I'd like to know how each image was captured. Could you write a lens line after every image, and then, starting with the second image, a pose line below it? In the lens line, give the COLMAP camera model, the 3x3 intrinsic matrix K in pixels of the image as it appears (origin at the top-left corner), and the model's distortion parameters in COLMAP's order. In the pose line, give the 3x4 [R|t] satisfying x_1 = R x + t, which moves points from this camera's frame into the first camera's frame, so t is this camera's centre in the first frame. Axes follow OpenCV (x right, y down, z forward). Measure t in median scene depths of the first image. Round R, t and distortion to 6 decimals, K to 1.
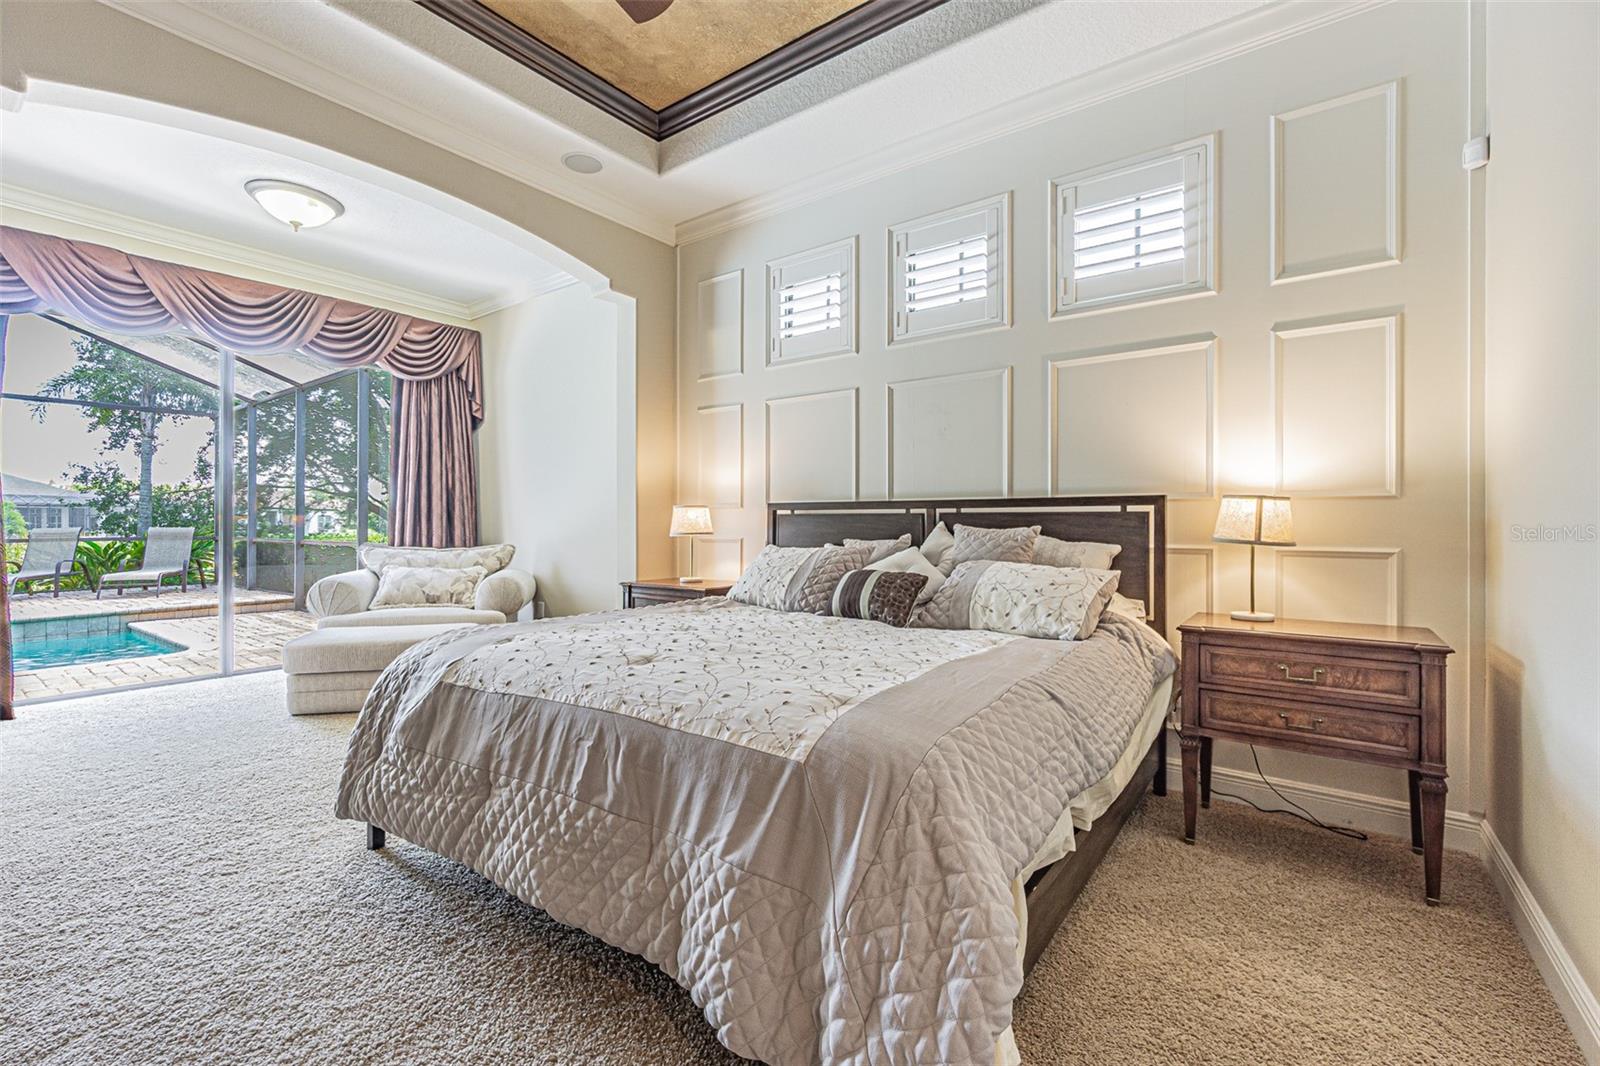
lens RADIAL K [[688.6, 0, 781.2], [0, 688.6, 517.3], [0, 0, 1]] dist [-0.001642, 0.000013]
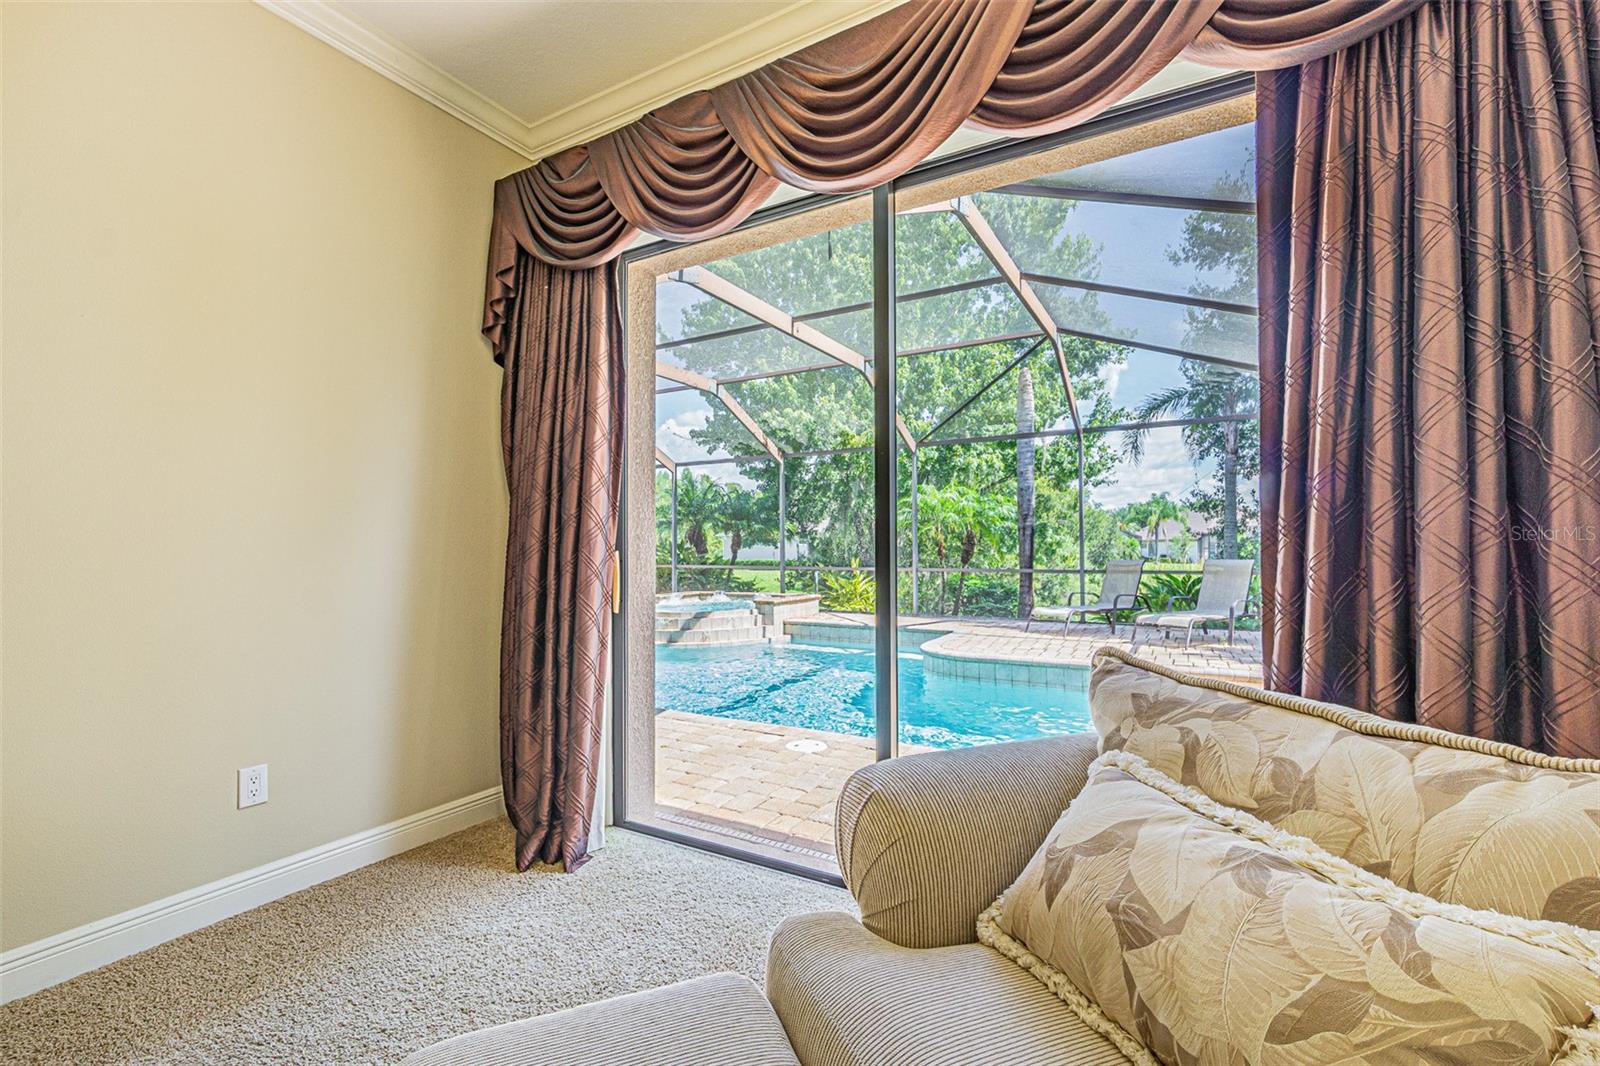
lens RADIAL K [[688.6, 0, 781.2], [0, 688.6, 517.3], [0, 0, 1]] dist [-0.001642, 0.000013]
pose [[0.112537, -0.033786, -0.993073, -0.172453], [-0.001194, 0.999416, -0.034137, -0.008081], [0.993647, 0.005028, 0.112431, 0.427132]]
